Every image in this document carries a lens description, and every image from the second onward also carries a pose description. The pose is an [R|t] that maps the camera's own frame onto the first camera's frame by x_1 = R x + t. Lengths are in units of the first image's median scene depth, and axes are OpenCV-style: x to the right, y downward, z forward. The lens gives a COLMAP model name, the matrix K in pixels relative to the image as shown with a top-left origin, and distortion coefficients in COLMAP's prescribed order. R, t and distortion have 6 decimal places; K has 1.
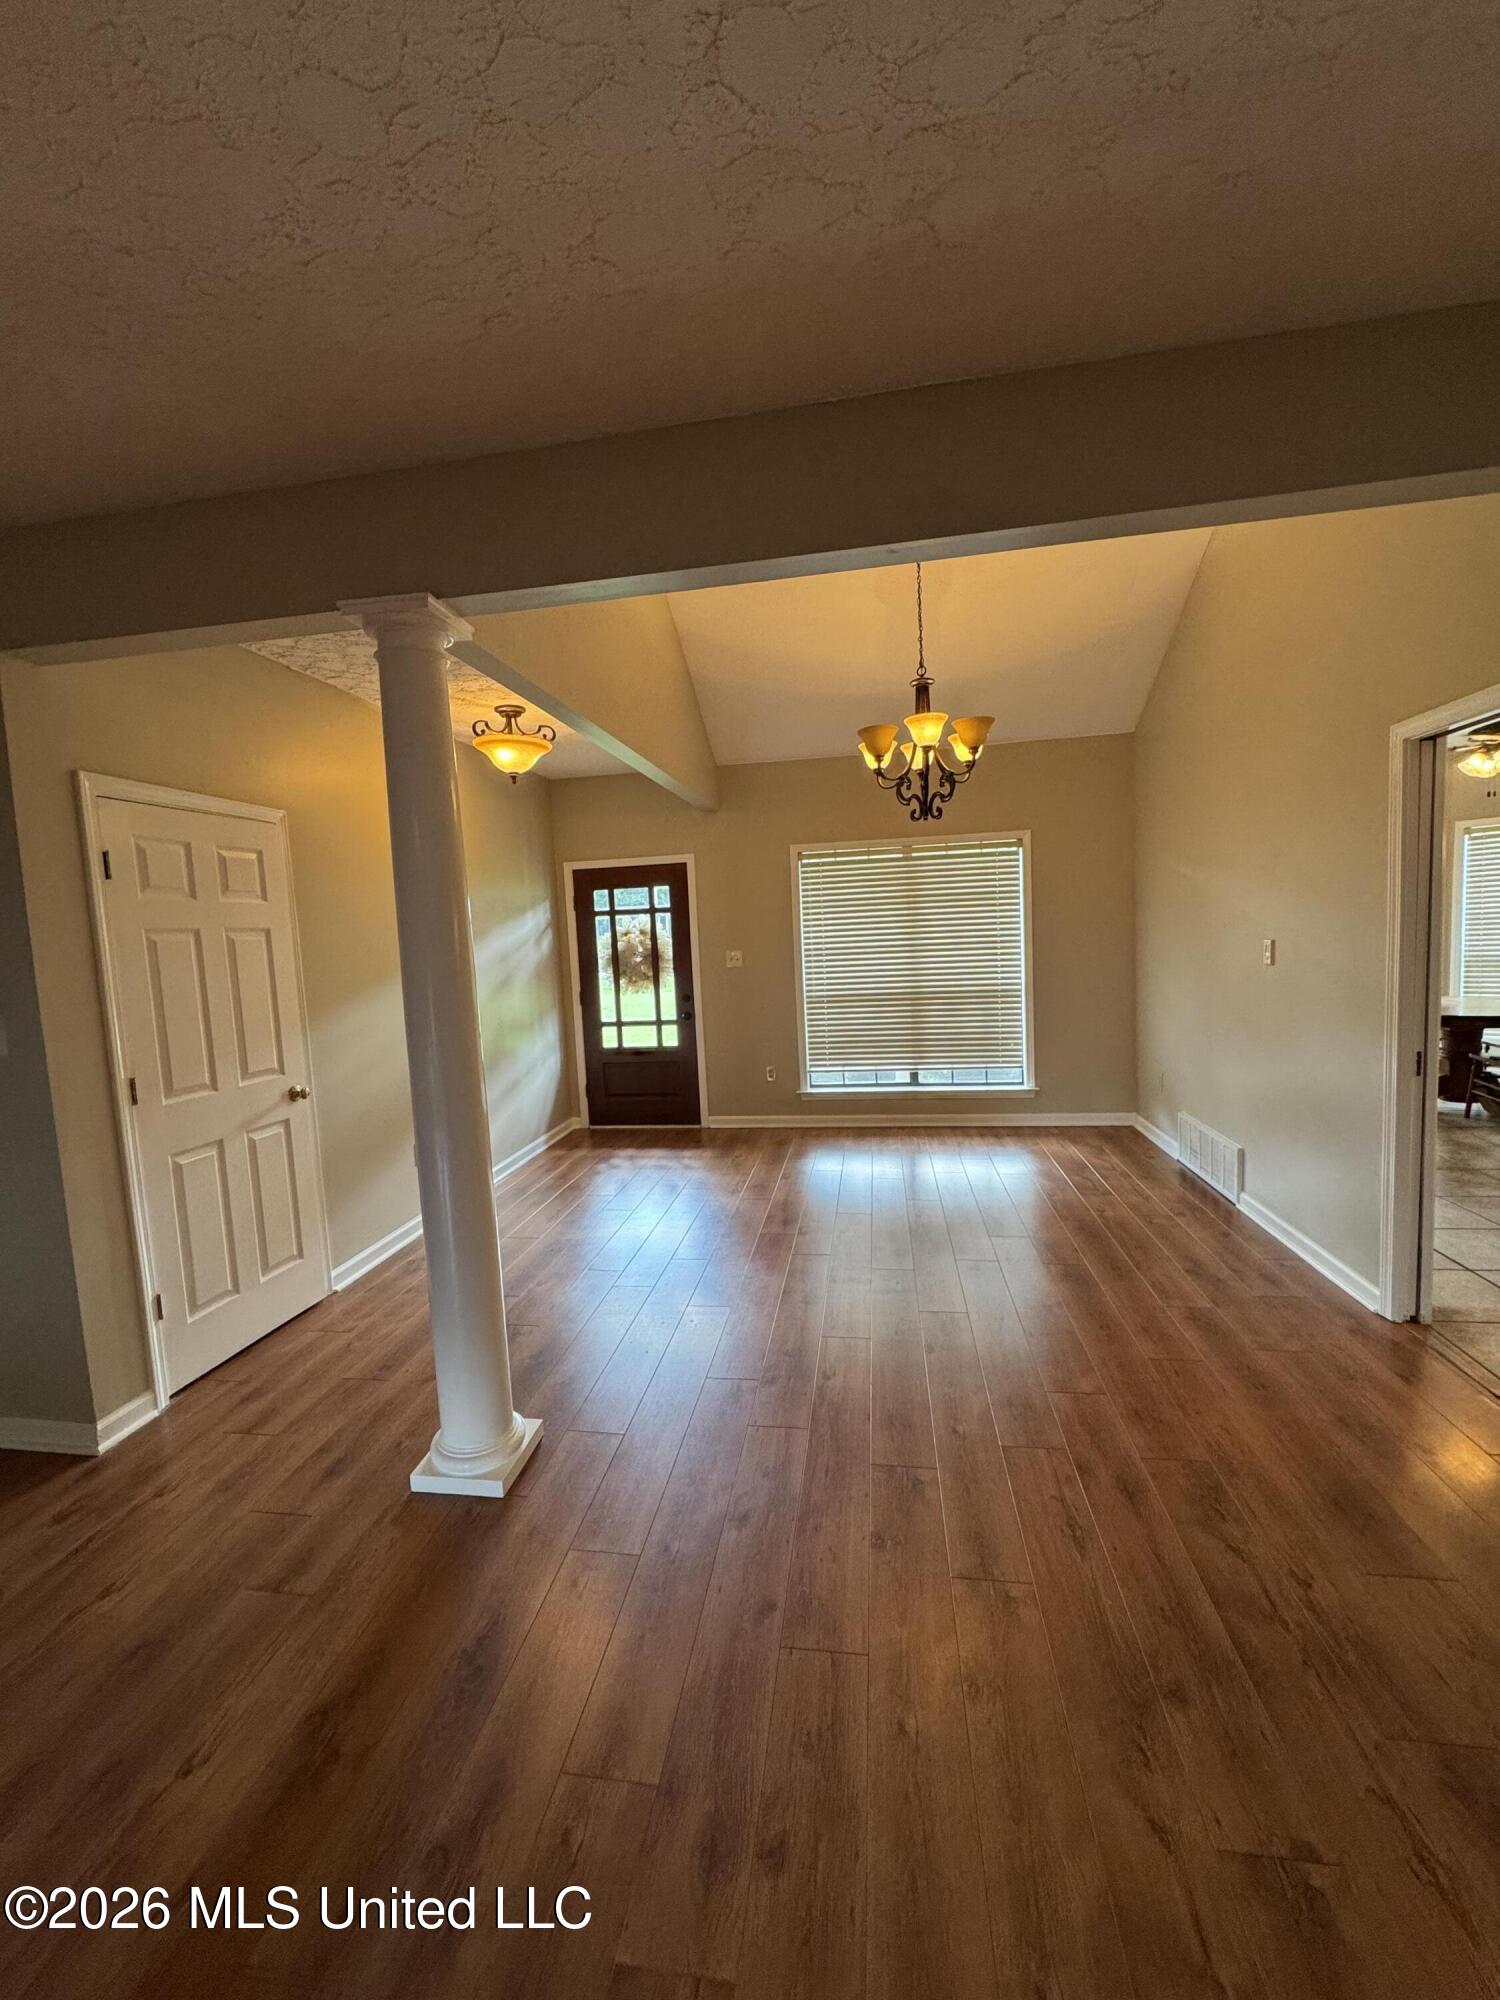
lens RADIAL K [[794.9, 0, 746.3], [0, 794.9, 997.0], [0, 0, 1]] dist [-0.003587, 0.000670]
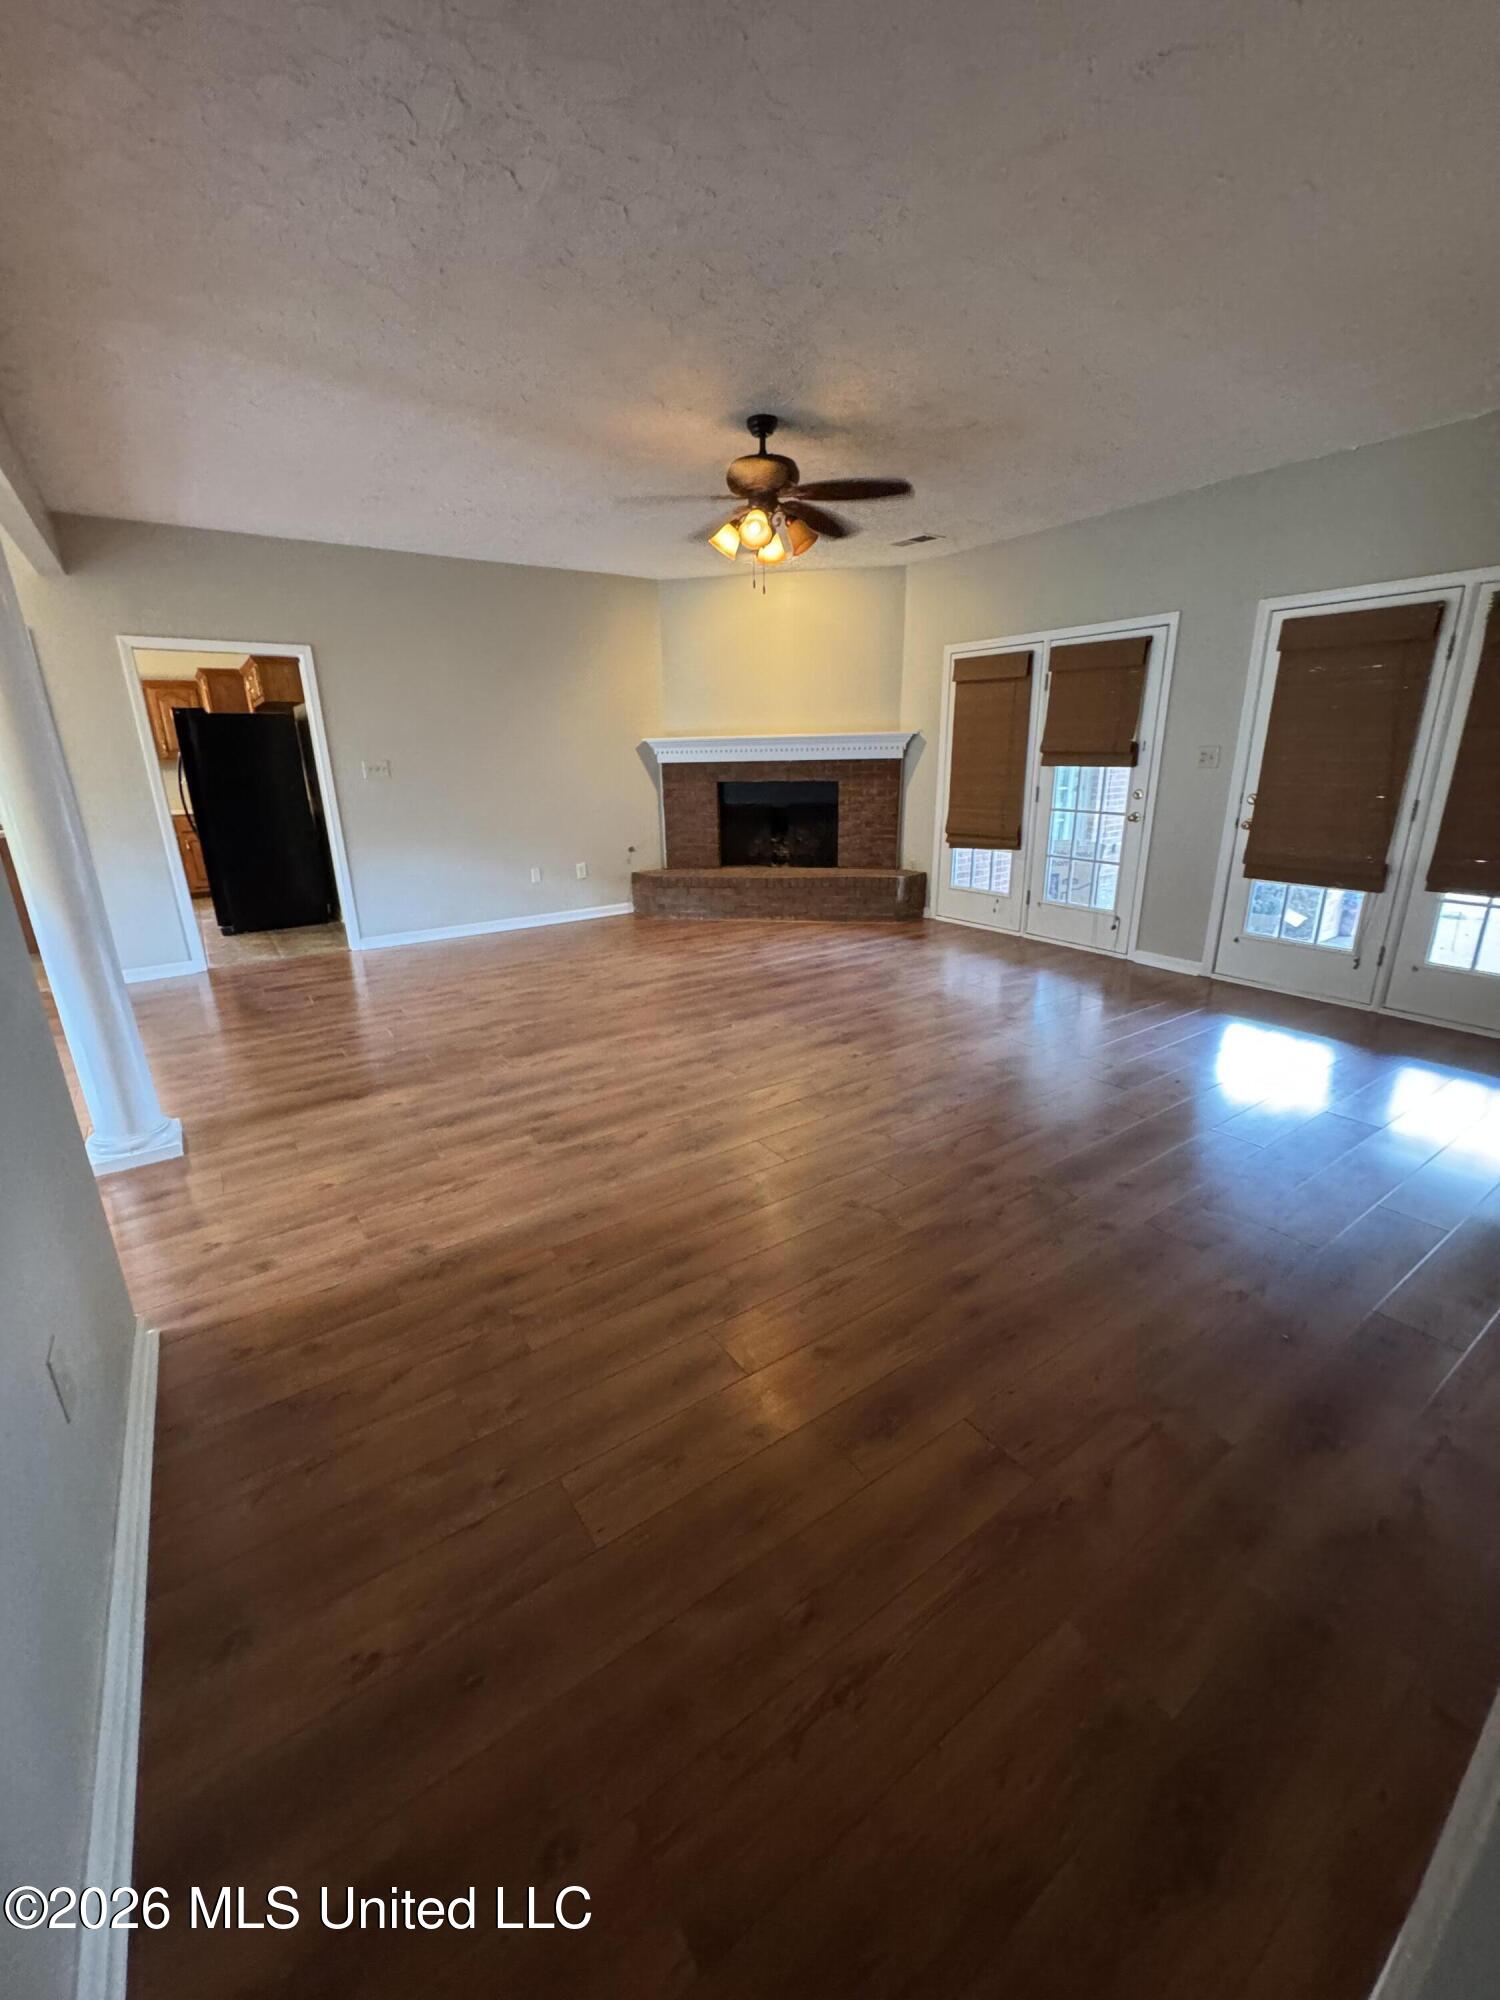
lens RADIAL K [[794.9, 0, 746.3], [0, 794.9, 997.0], [0, 0, 1]] dist [-0.003587, 0.000670]
pose [[-0.686528, -0.160285, 0.709217, -2.391601], [0.112493, 0.940241, 0.321391, 0.075072], [-0.718349, 0.300426, -0.627471, 1.318263]]
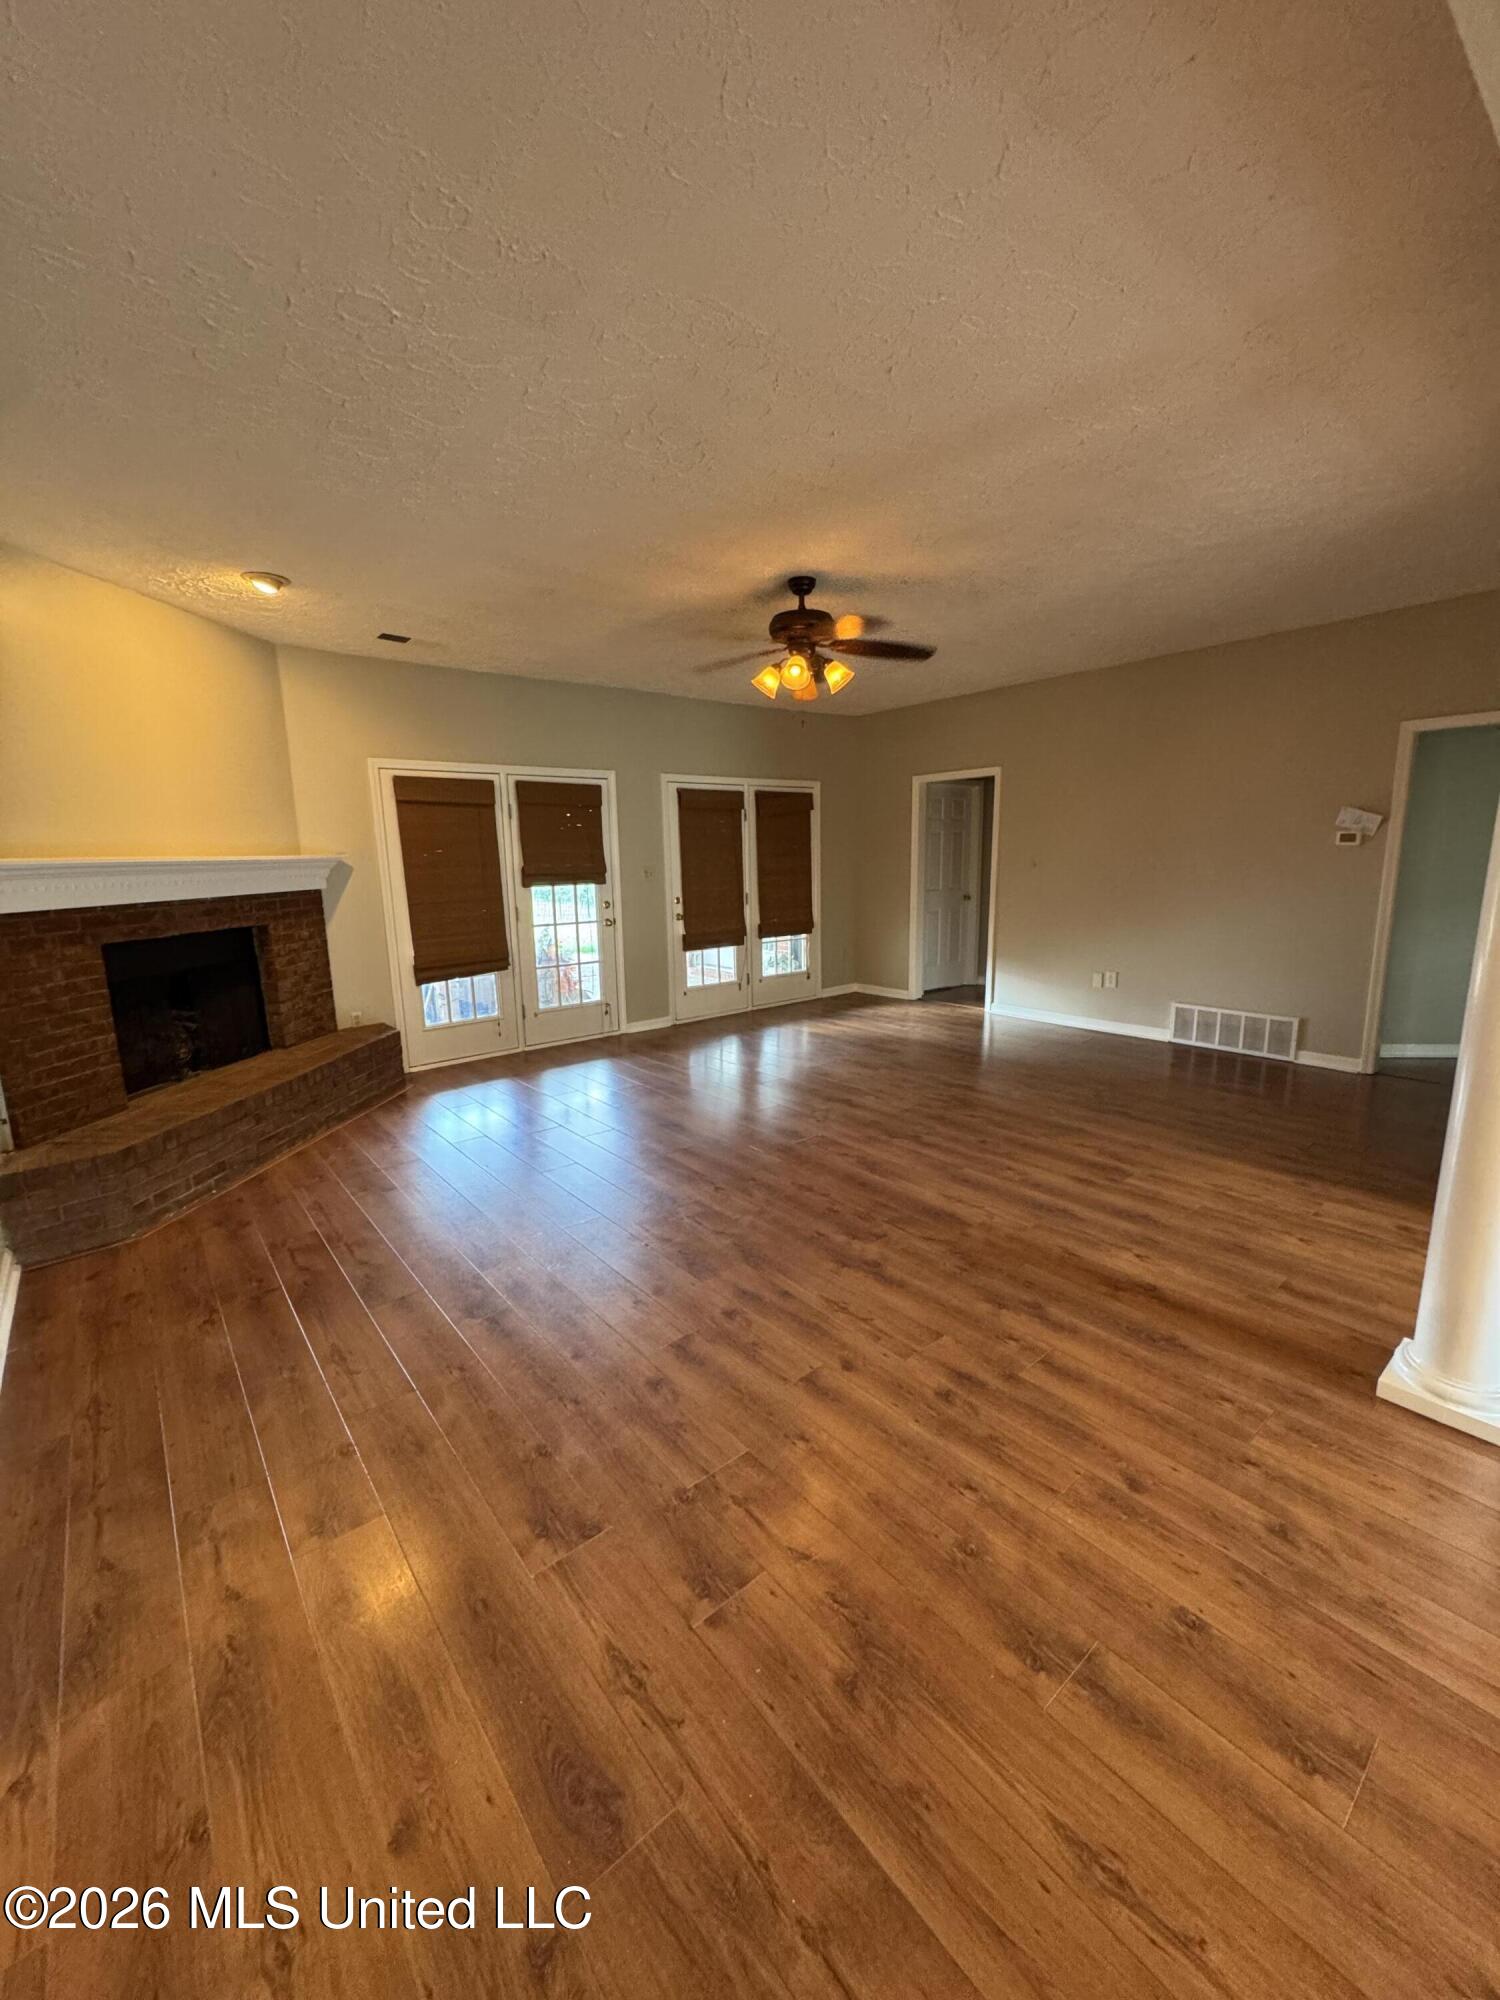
lens RADIAL K [[794.9, 0, 746.3], [0, 794.9, 997.0], [0, 0, 1]] dist [-0.003587, 0.000670]
pose [[-0.666468, 0.194272, -0.719777, 0.957688], [-0.009113, 0.963257, 0.268426, -0.098929], [0.745478, 0.185457, -0.640209, 1.150935]]
